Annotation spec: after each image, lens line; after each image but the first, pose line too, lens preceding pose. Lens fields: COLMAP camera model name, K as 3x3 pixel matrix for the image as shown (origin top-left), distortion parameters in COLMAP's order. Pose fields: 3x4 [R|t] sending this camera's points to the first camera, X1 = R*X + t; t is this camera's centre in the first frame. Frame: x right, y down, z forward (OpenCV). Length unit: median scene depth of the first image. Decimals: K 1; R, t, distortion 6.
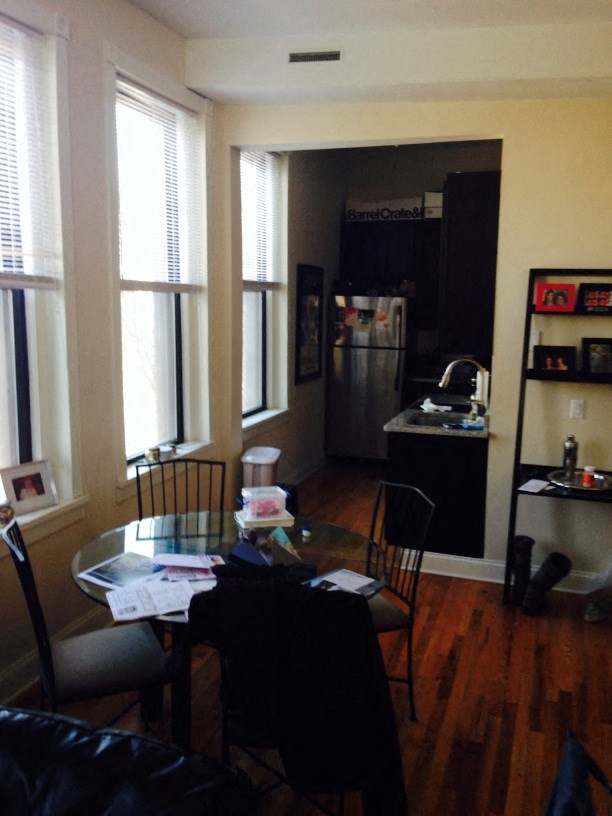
lens RADIAL K [[749.7, 0, 306.0], [0, 749.7, 408.0], [0, 0, 1]] dist [0.067155, -0.023510]
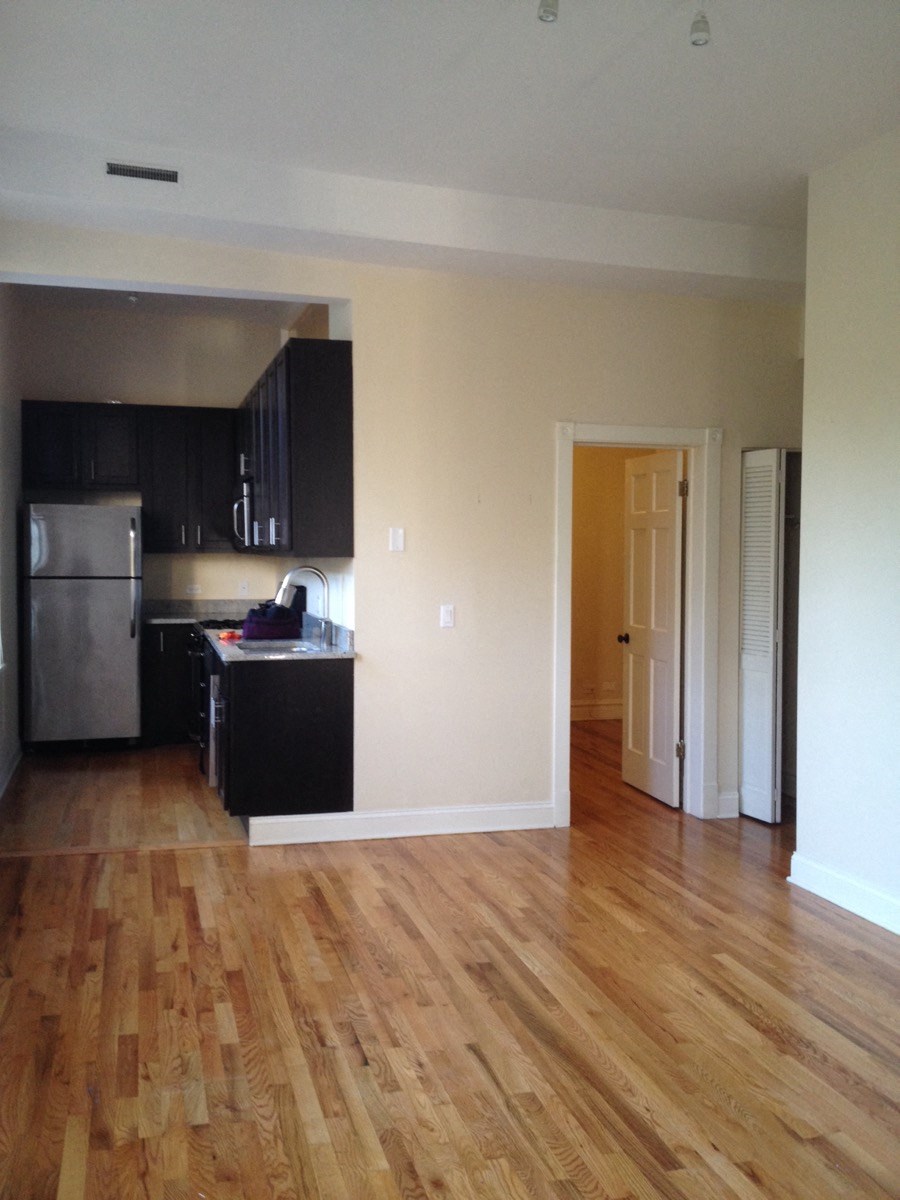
lens RADIAL K [[1102.4, 0, 450.0], [0, 1102.4, 600.0], [0, 0, 1]] dist [0.067155, -0.023510]
pose [[0.827757, -0.035409, 0.559969, -0.395108], [0.093097, 0.992841, -0.074836, 0.087588], [-0.553310, 0.114077, 0.825127, -0.067293]]
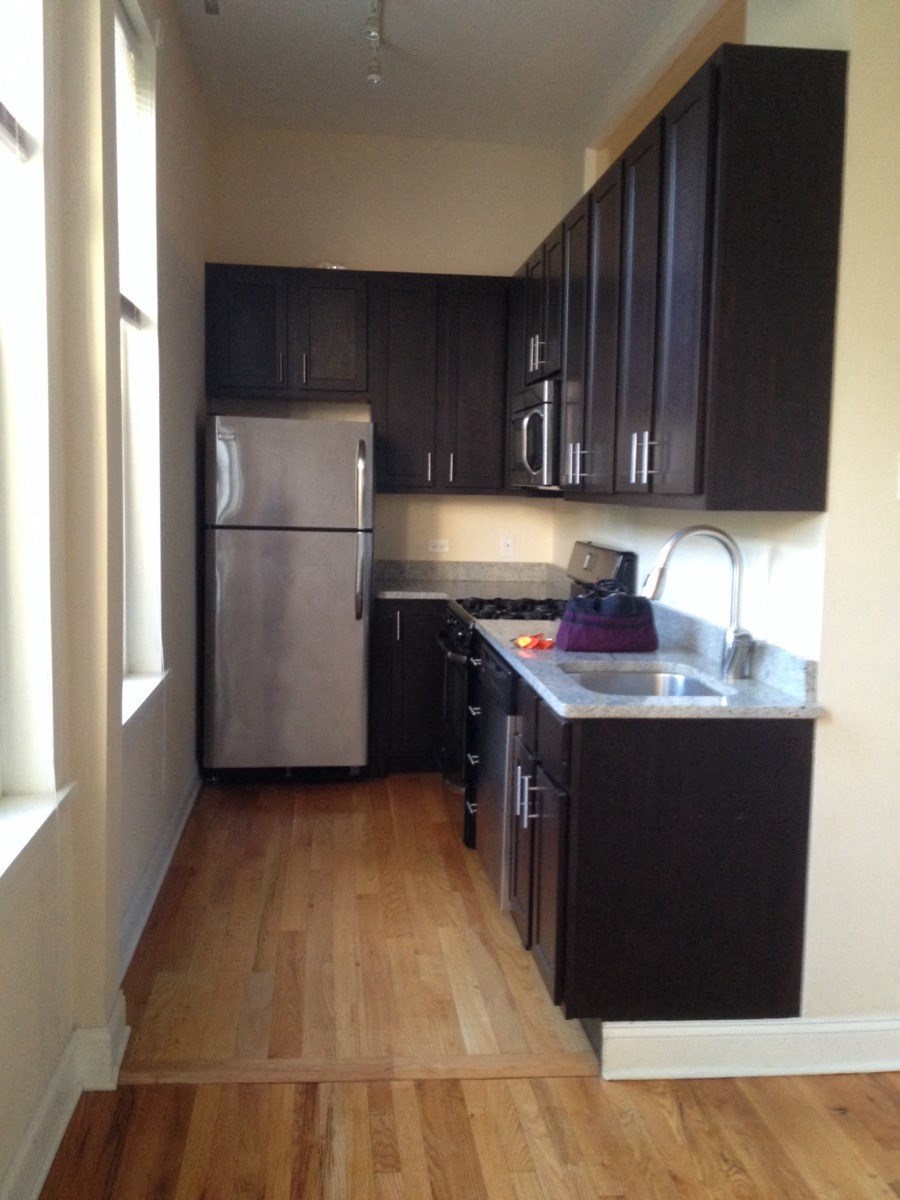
lens RADIAL K [[1102.4, 0, 450.0], [0, 1102.4, 600.0], [0, 0, 1]] dist [0.067155, -0.023510]
pose [[0.909158, -0.037603, 0.414750, -0.210966], [0.055781, 0.997937, -0.031798, -0.018320], [-0.412699, 0.052045, 0.909380, 0.616818]]
